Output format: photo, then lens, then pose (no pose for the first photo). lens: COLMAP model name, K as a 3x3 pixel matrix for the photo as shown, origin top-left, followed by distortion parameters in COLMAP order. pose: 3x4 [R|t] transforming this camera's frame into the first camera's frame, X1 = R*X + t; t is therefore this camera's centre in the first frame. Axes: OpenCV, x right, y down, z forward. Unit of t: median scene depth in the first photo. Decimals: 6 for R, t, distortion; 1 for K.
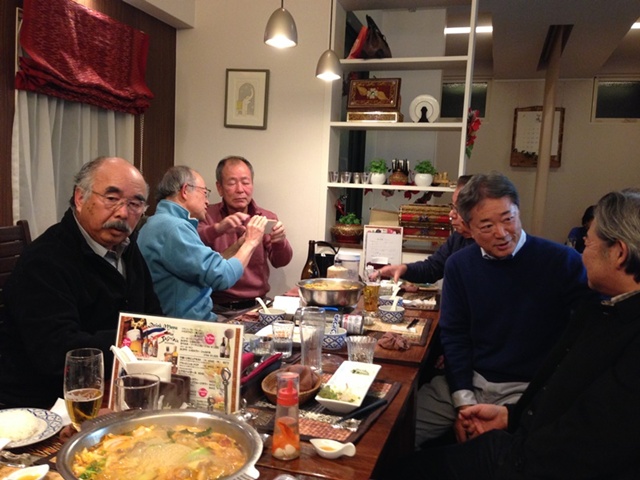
lens RADIAL K [[592.8, 0, 320.9], [0, 592.8, 241.3], [0, 0, 1]] dist [0.007218, 0.000000]
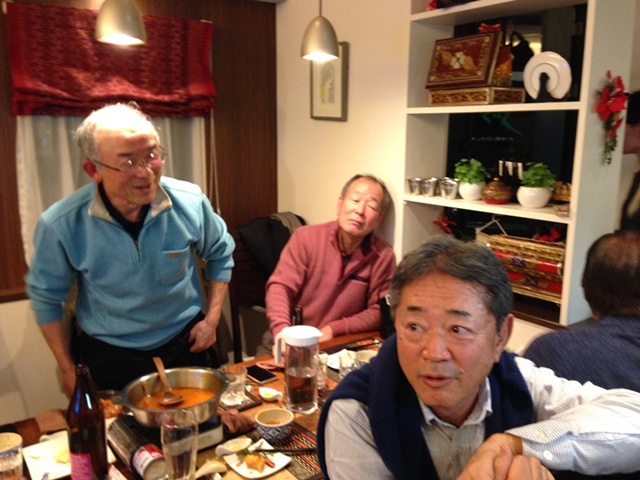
lens RADIAL K [[592.8, 0, 317.4], [0, 592.8, 243.0], [0, 0, 1]] dist [0.007218, 0.000000]
pose [[0.790625, 0.071725, -0.608085, 0.394641], [-0.016796, 0.995282, 0.095558, -0.116060], [0.612070, -0.065337, 0.788100, 0.401730]]
